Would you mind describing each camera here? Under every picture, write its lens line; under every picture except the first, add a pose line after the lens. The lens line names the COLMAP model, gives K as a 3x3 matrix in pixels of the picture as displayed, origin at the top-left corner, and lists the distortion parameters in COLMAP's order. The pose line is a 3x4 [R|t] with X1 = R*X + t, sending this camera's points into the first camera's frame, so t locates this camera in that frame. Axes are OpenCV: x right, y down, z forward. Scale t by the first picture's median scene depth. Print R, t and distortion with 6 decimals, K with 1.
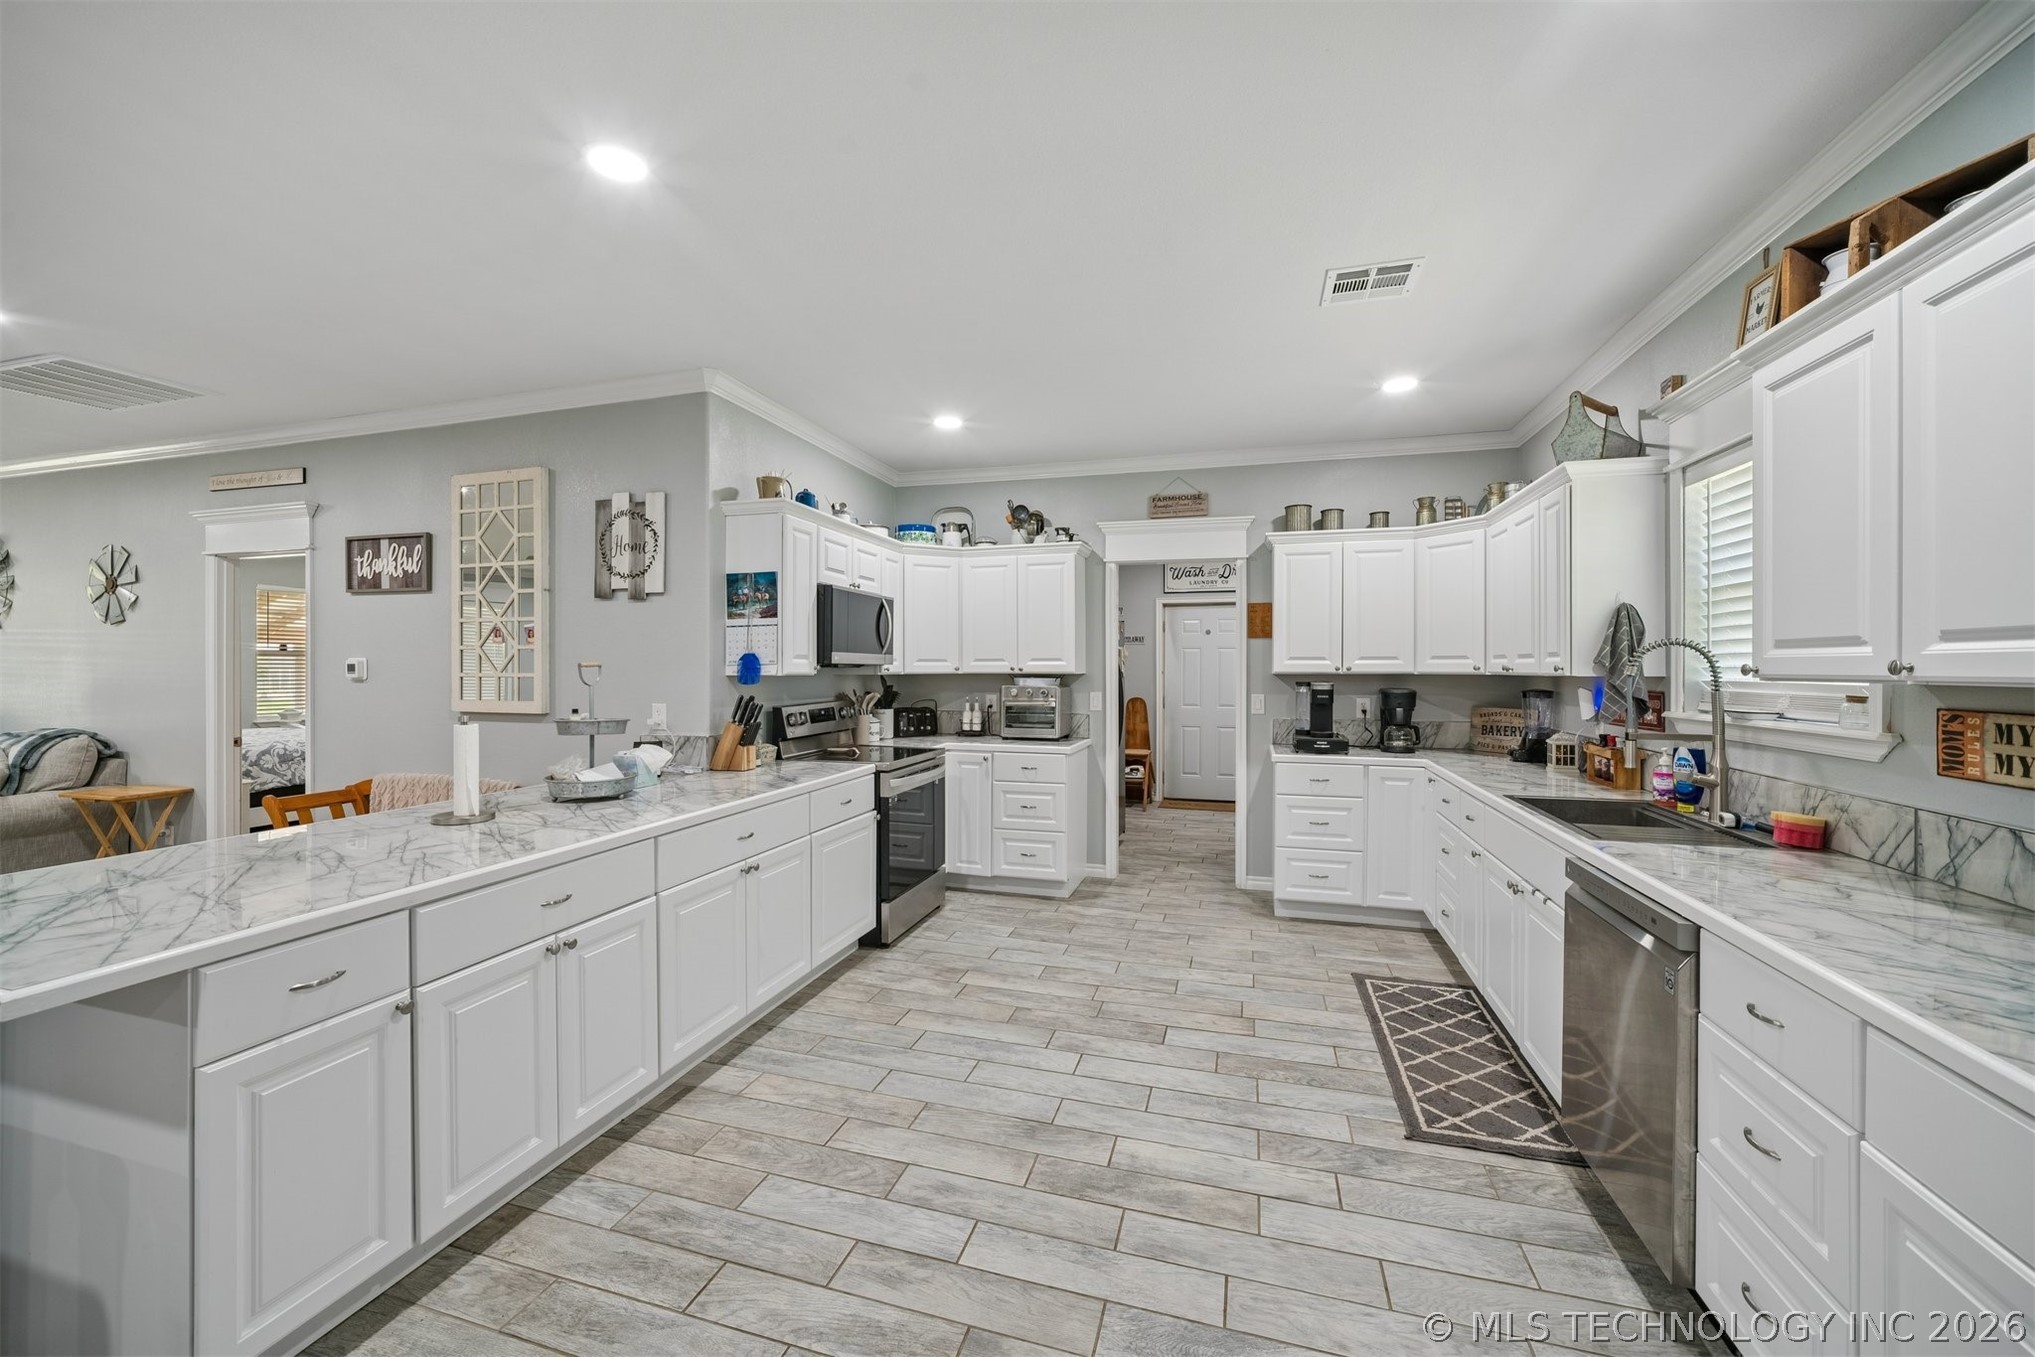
lens RADIAL K [[816.1, 0, 999.2], [0, 816.1, 667.2], [0, 0, 1]] dist [-0.002273, 0.000217]
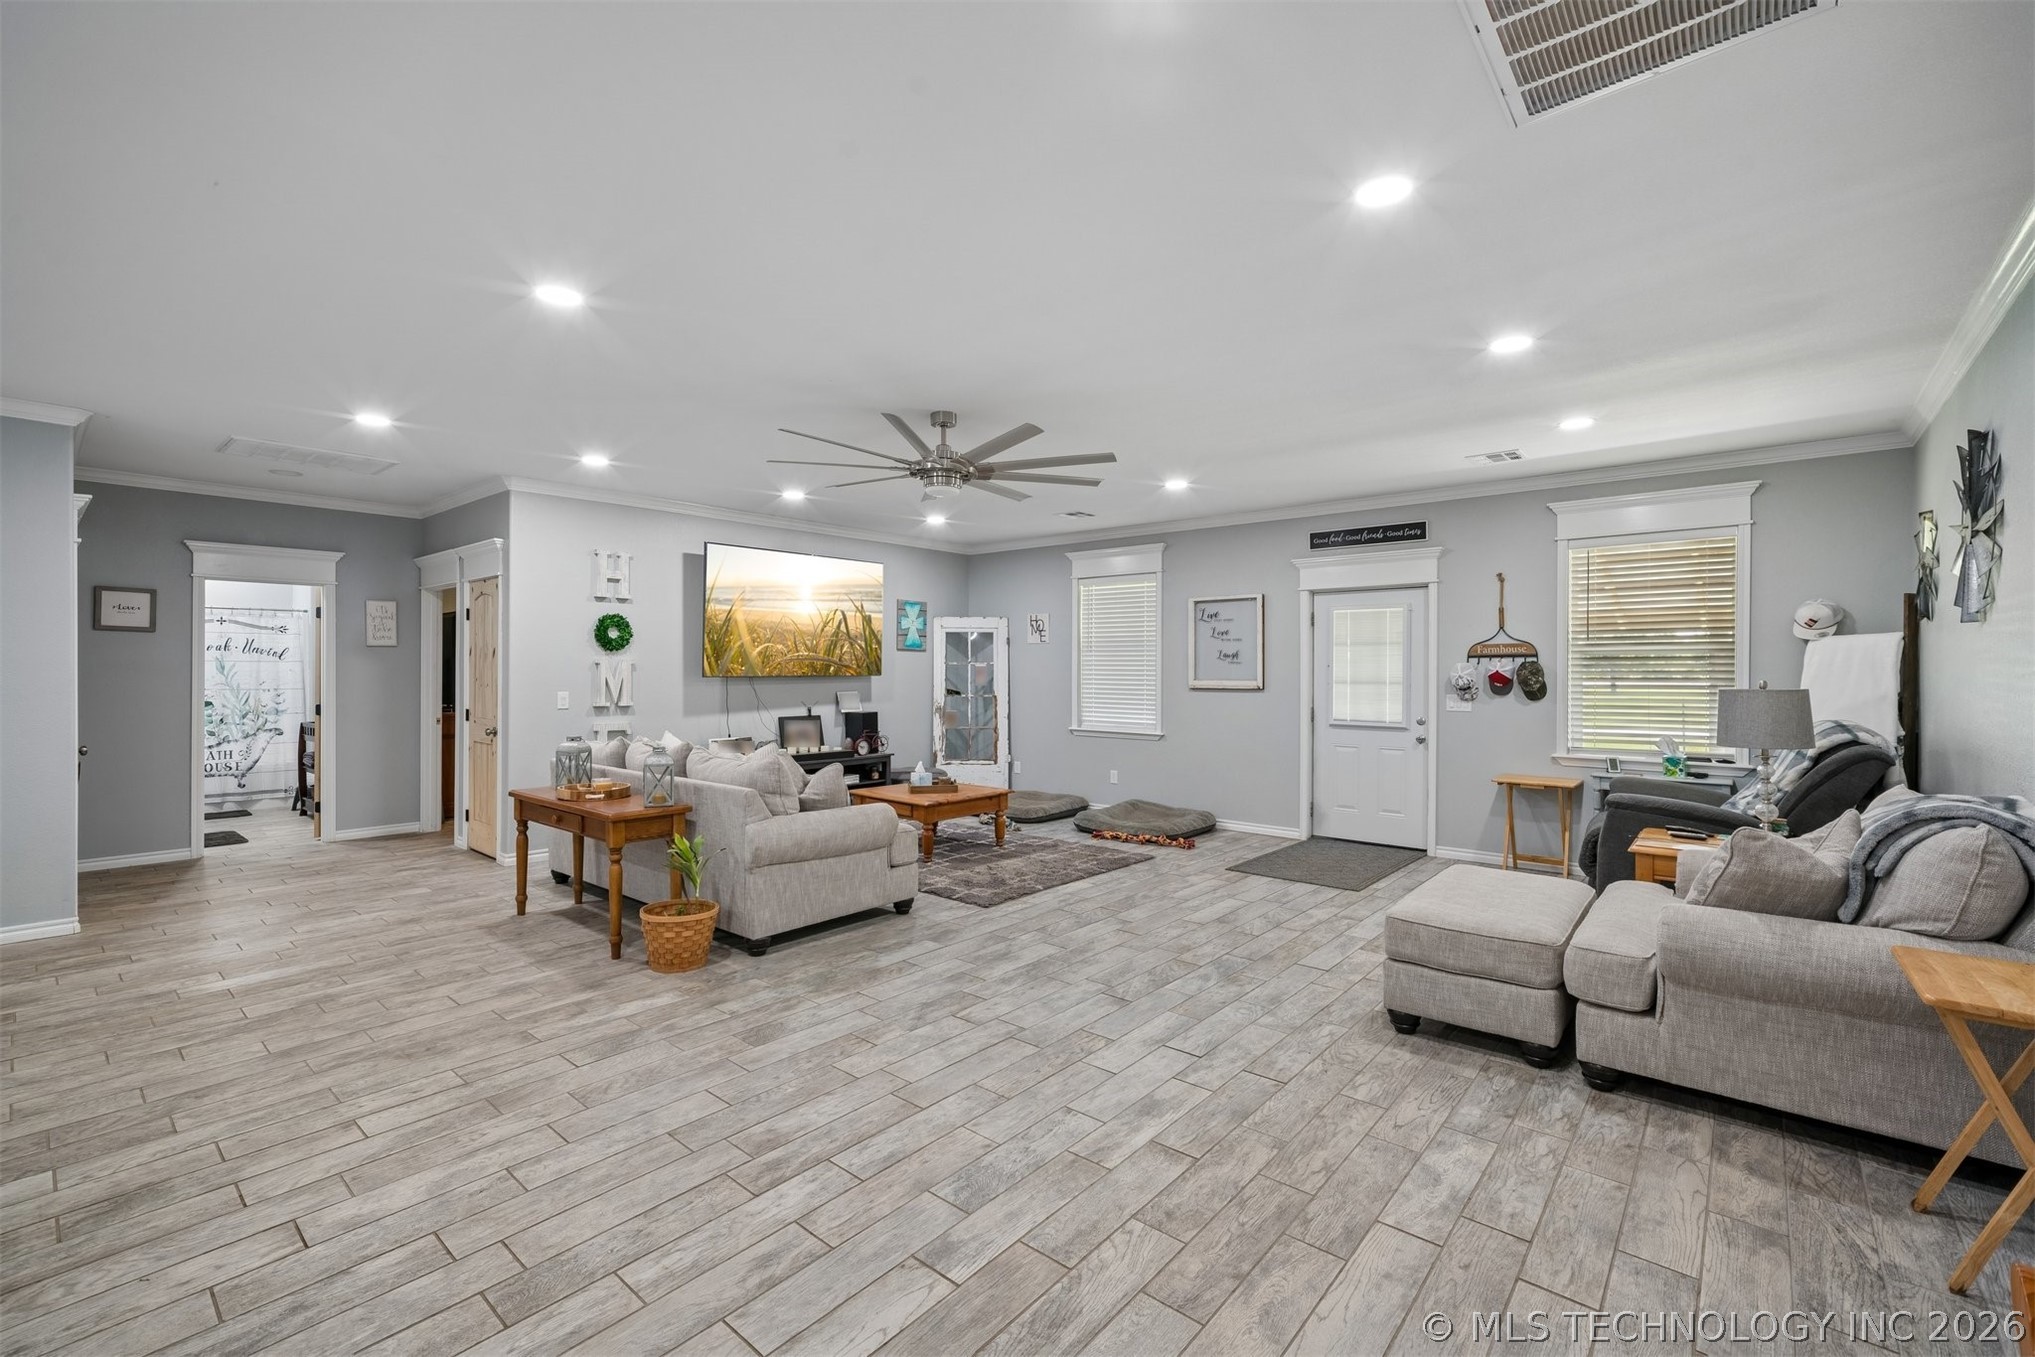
lens RADIAL K [[874.9, 0, 1009.6], [0, 874.9, 667.0], [0, 0, 1]] dist [-0.005127, 0.001670]
pose [[-0.392174, -0.002504, -0.919888, -0.543497], [-0.003080, 0.999994, -0.001408, -0.001403], [0.919886, 0.002281, -0.392179, 0.793919]]
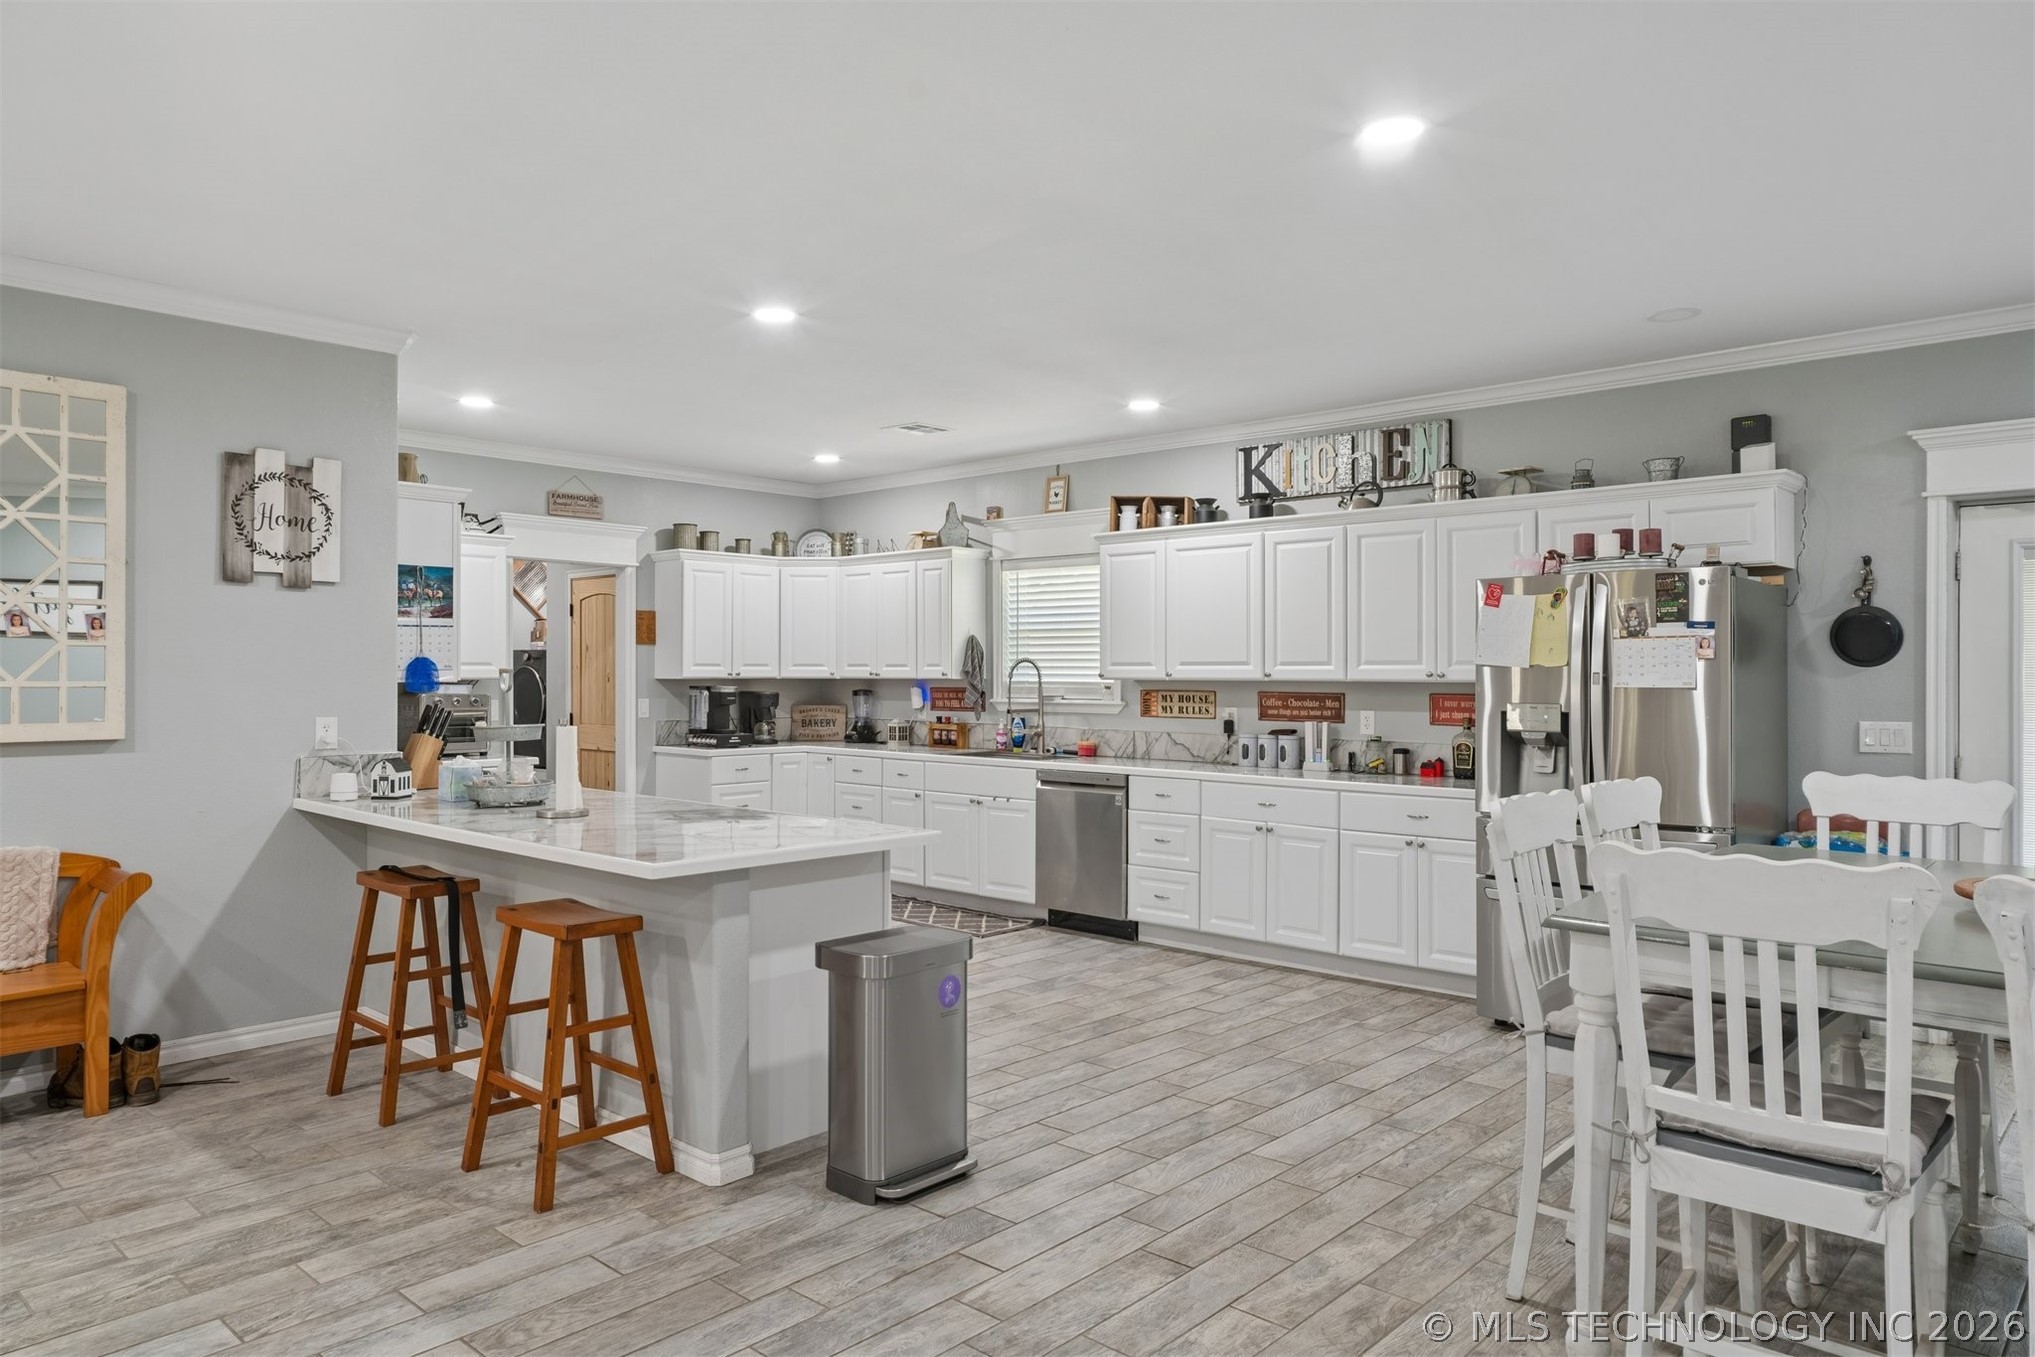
lens RADIAL K [[1314.2, 0, 1021.1], [0, 1314.2, 671.6], [0, 0, 1]] dist [0.000440, 0.003724]
pose [[0.421862, 0.001215, 0.906659, -1.154688], [-0.001987, 0.999998, -0.000416, -0.001788], [-0.906658, -0.001626, 0.421863, -0.161916]]
